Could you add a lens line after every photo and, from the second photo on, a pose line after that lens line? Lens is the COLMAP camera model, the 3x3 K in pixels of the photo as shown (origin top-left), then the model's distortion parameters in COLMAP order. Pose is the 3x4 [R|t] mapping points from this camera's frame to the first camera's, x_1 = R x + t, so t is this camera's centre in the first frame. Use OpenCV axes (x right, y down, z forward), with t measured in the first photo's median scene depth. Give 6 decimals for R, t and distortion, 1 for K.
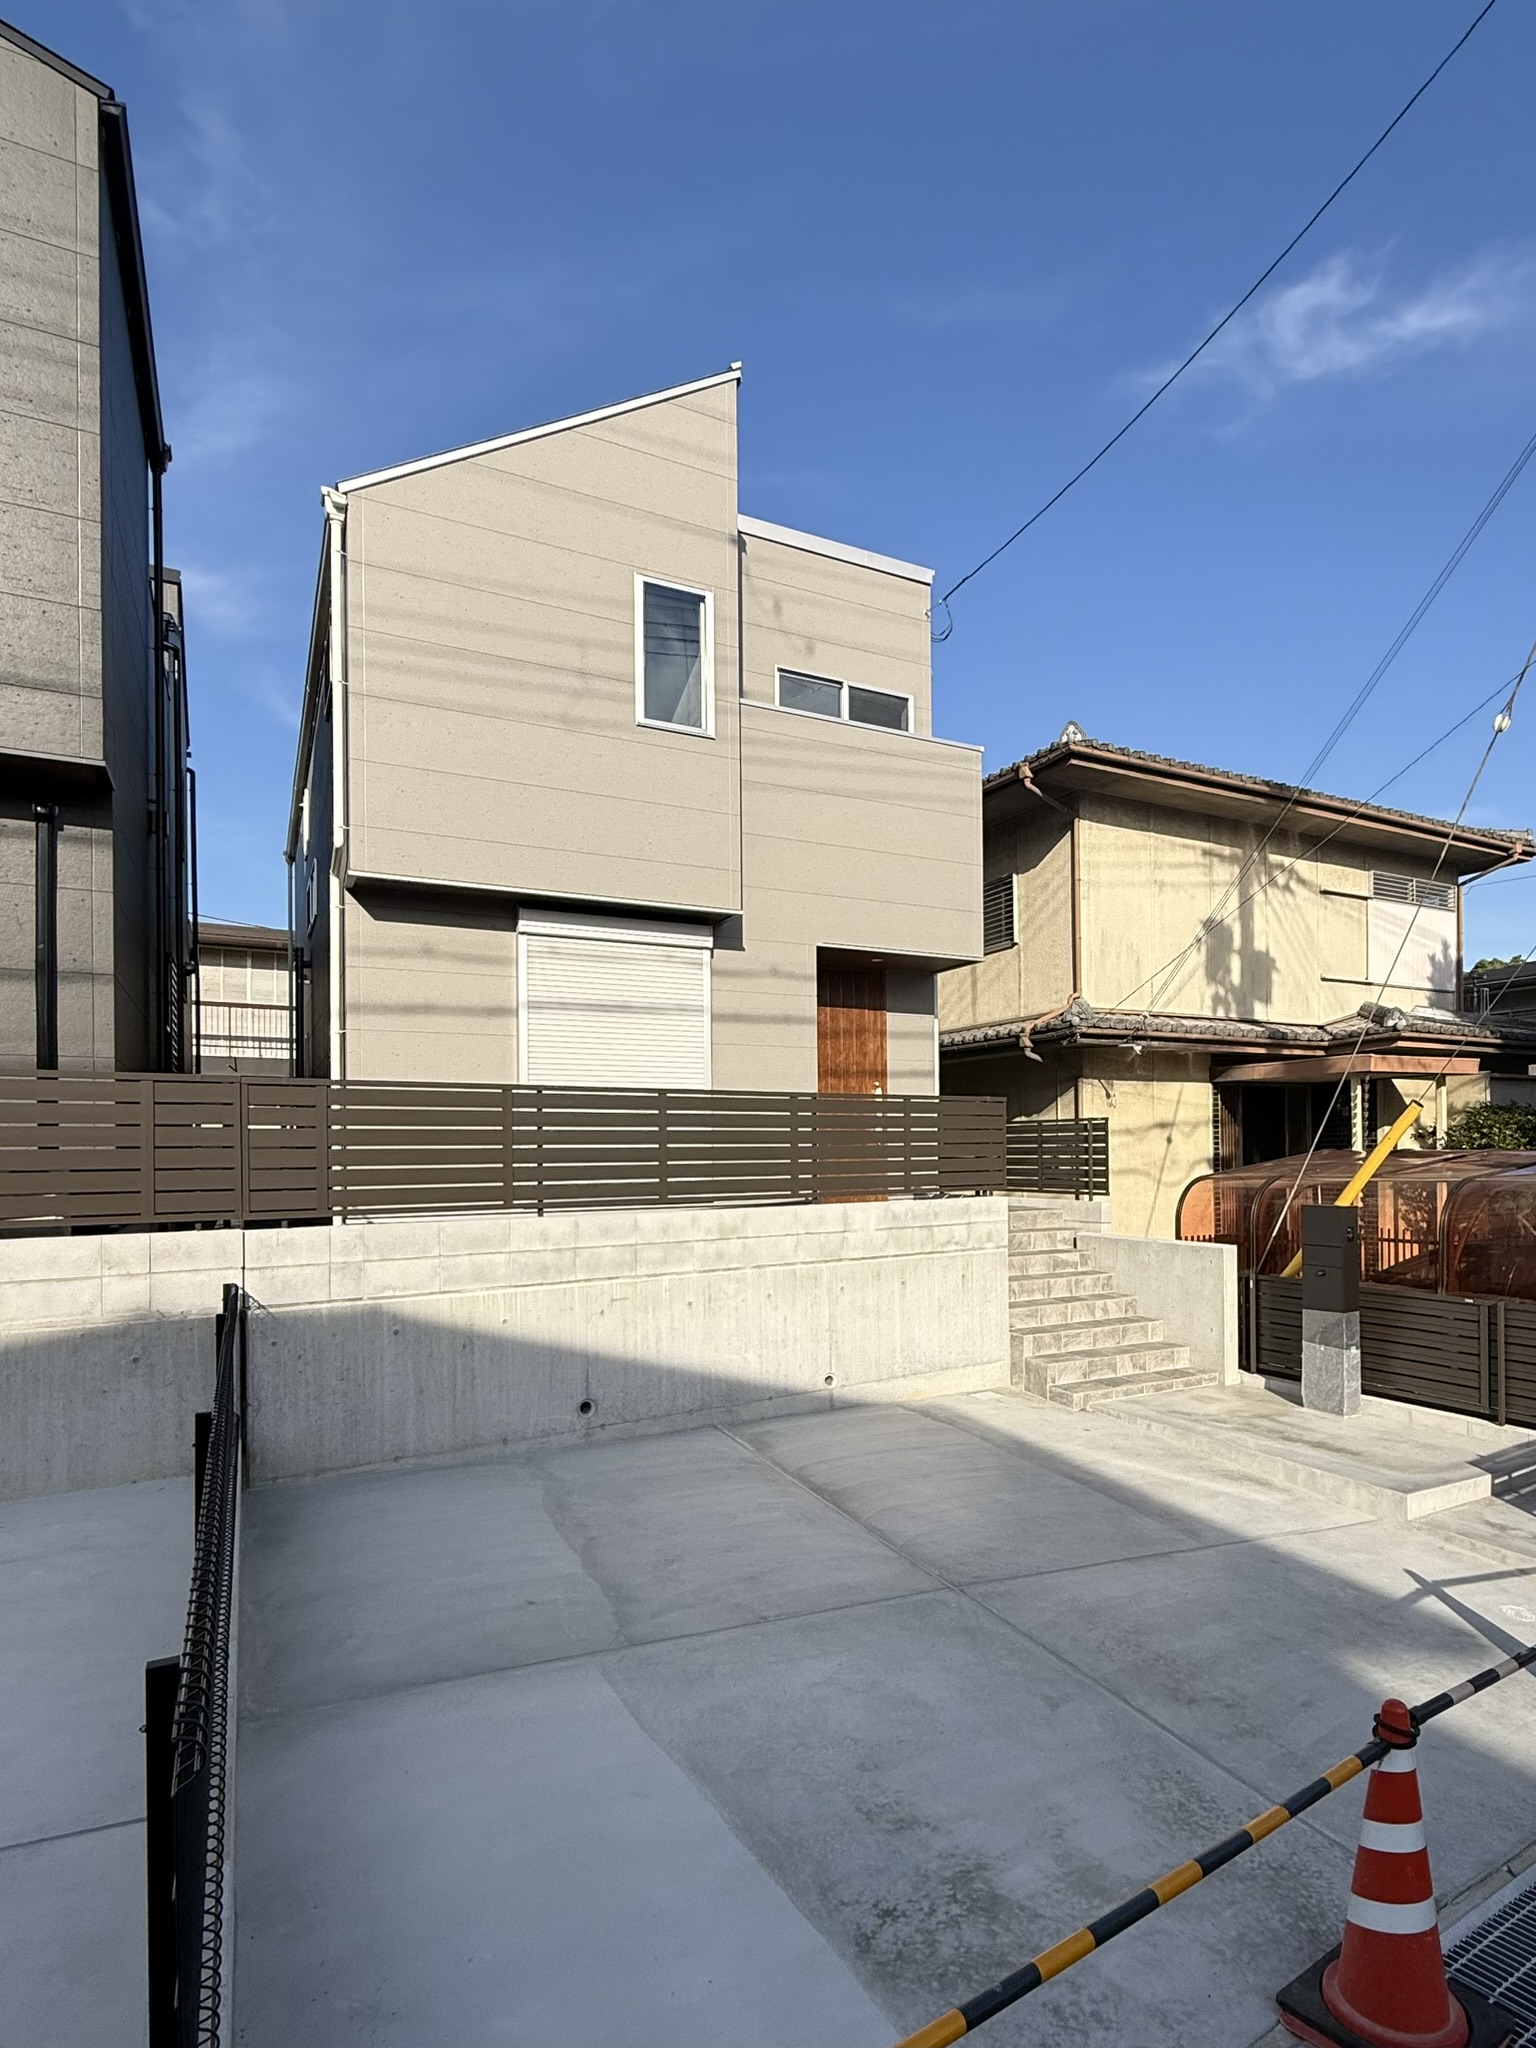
lens RADIAL K [[1103.7, 0, 853.7], [0, 1103.7, 1146.1], [0, 0, 1]] dist [-0.015824, 0.008646]
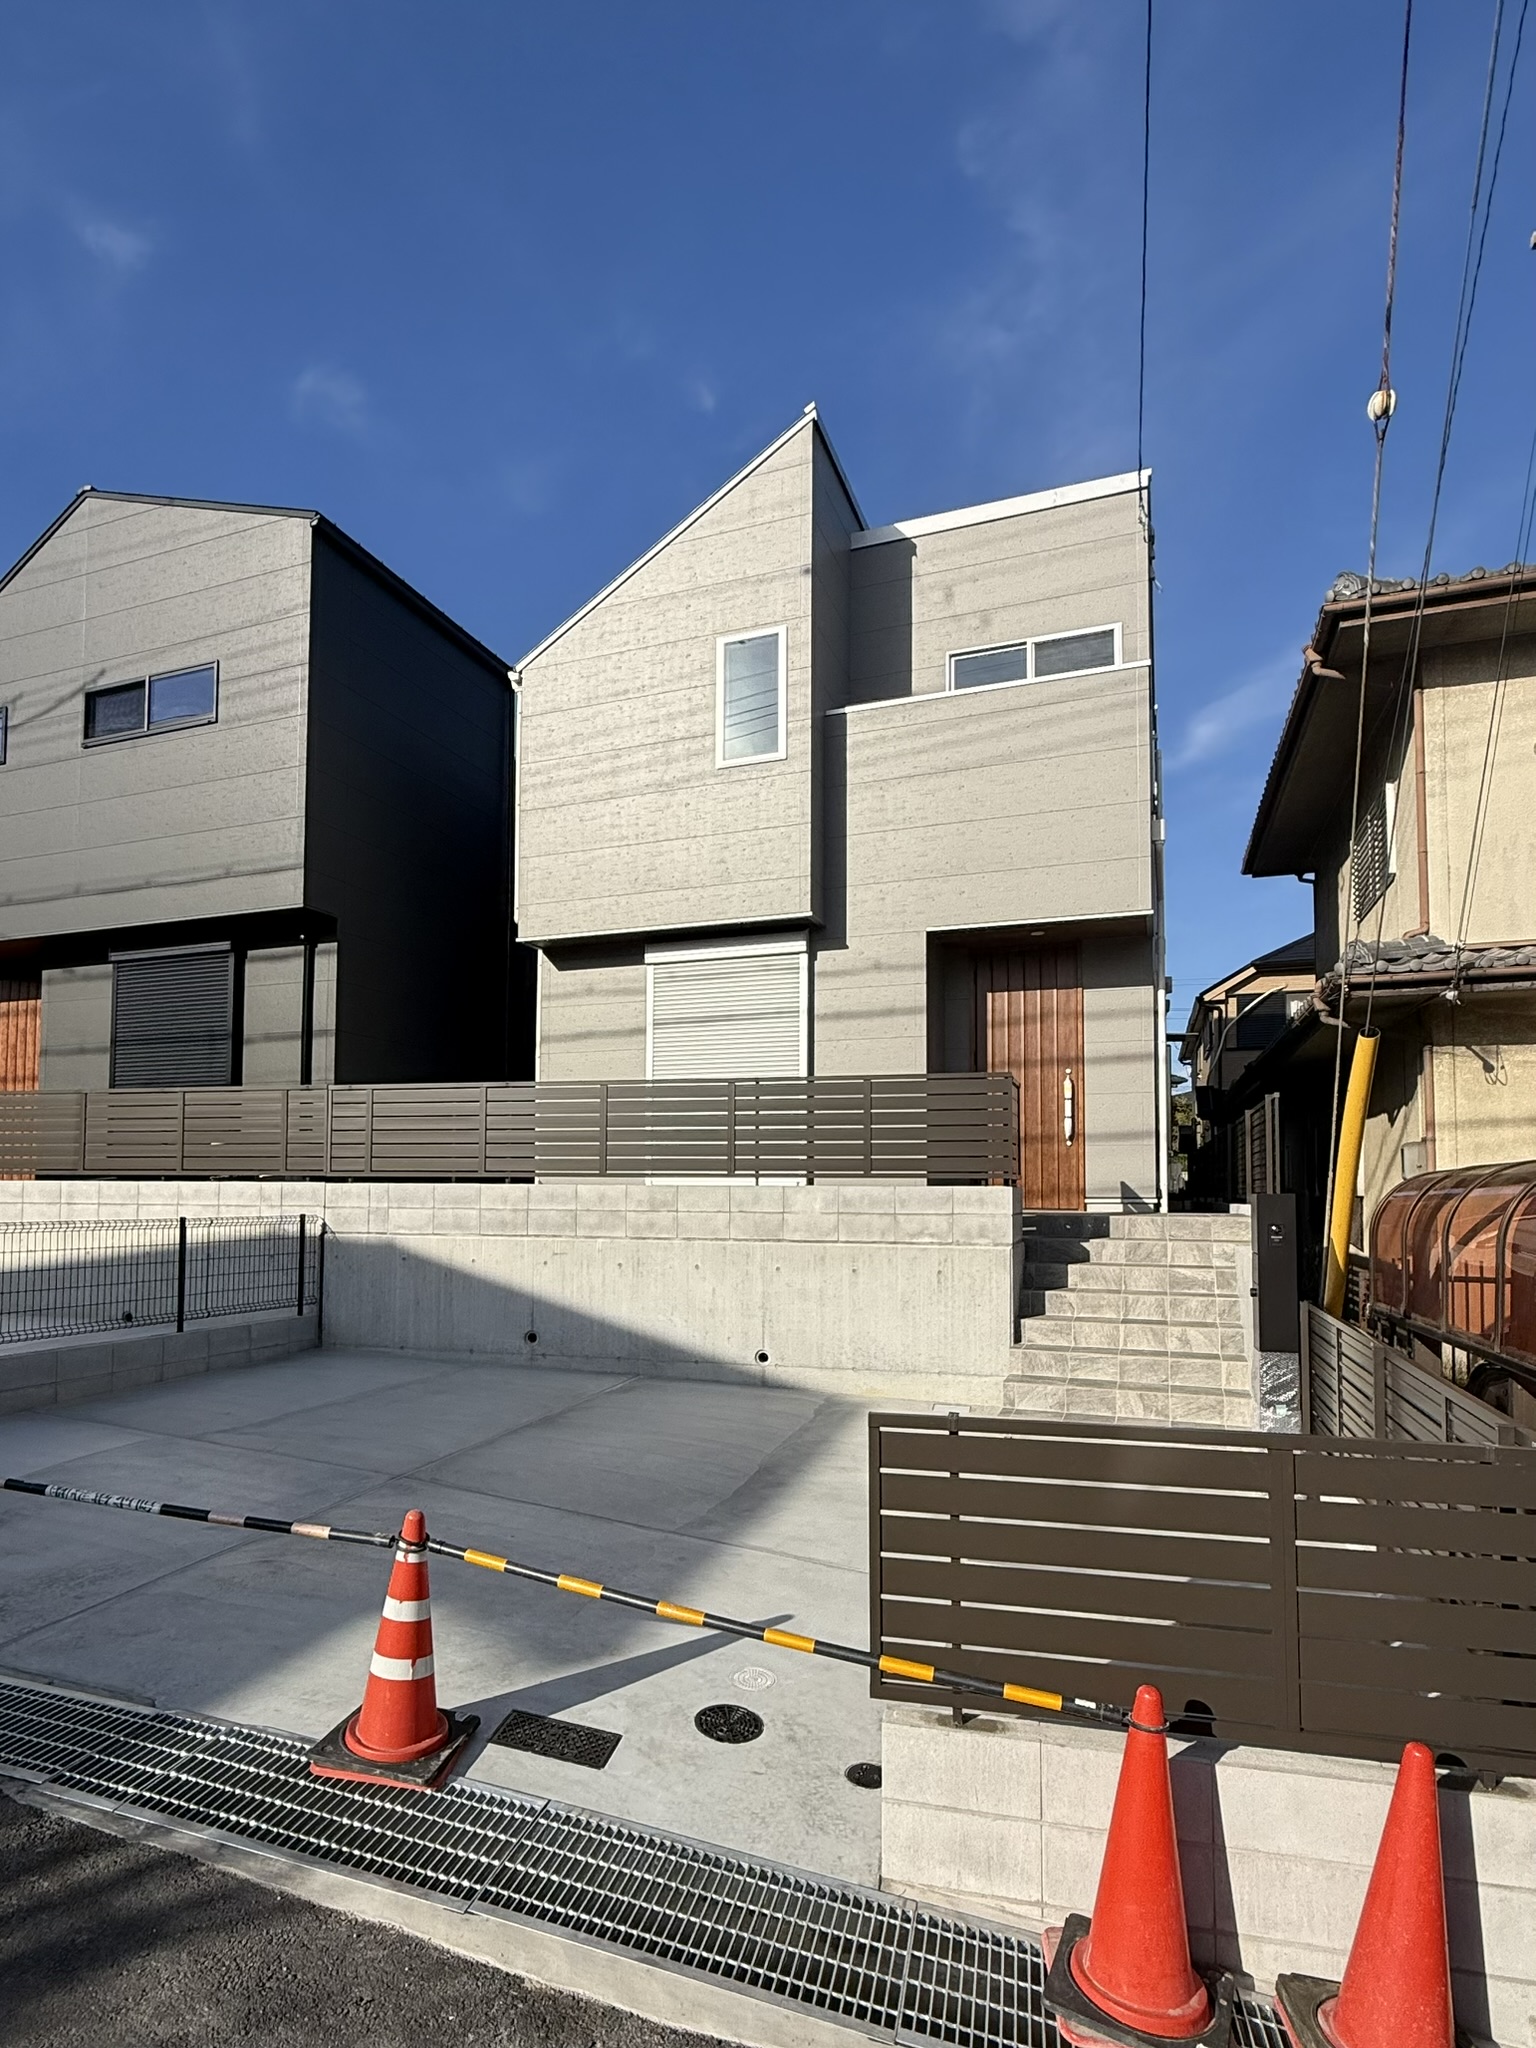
lens RADIAL K [[1103.7, 0, 698.1], [0, 1103.7, 1139.0], [0, 0, 1]] dist [-0.015824, 0.008646]
pose [[0.636553, -0.021010, -0.770947, 0.669143], [-0.010292, 0.999308, -0.035731, 0.043032], [0.771164, 0.030679, 0.635896, 0.269671]]
